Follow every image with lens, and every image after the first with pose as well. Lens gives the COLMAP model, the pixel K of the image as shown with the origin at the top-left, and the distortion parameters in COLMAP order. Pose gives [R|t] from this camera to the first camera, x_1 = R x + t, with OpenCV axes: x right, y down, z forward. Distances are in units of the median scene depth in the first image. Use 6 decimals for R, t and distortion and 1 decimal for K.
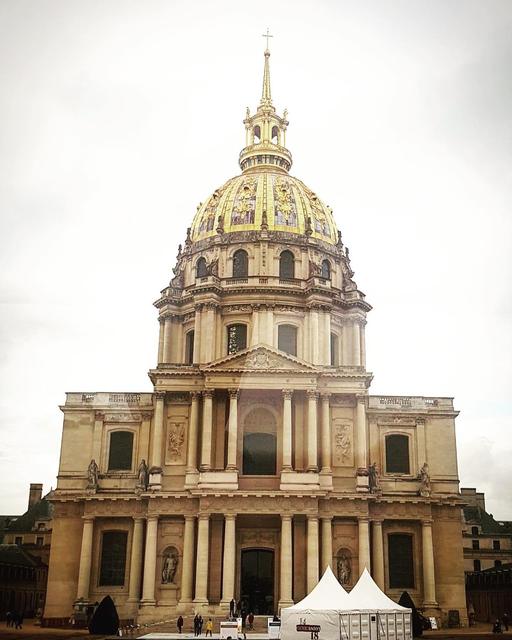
lens RADIAL K [[763.5, 0, 256.0], [0, 763.5, 320.0], [0, 0, 1]] dist [0.023120, 0.082201]
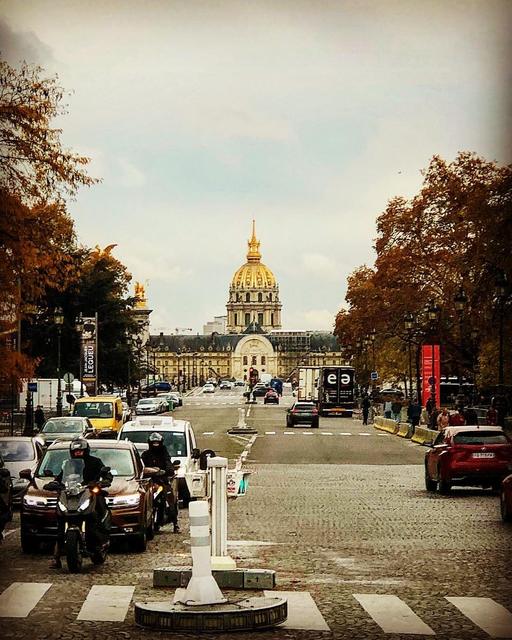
lens RADIAL K [[763.5, 0, 256.0], [0, 763.5, 320.0], [0, 0, 1]] dist [0.023120, 0.082201]
pose [[0.999584, -0.027424, 0.008877, -0.017260], [0.023789, 0.958777, 0.283162, -1.048331], [-0.016276, -0.282833, 0.959031, -2.712888]]
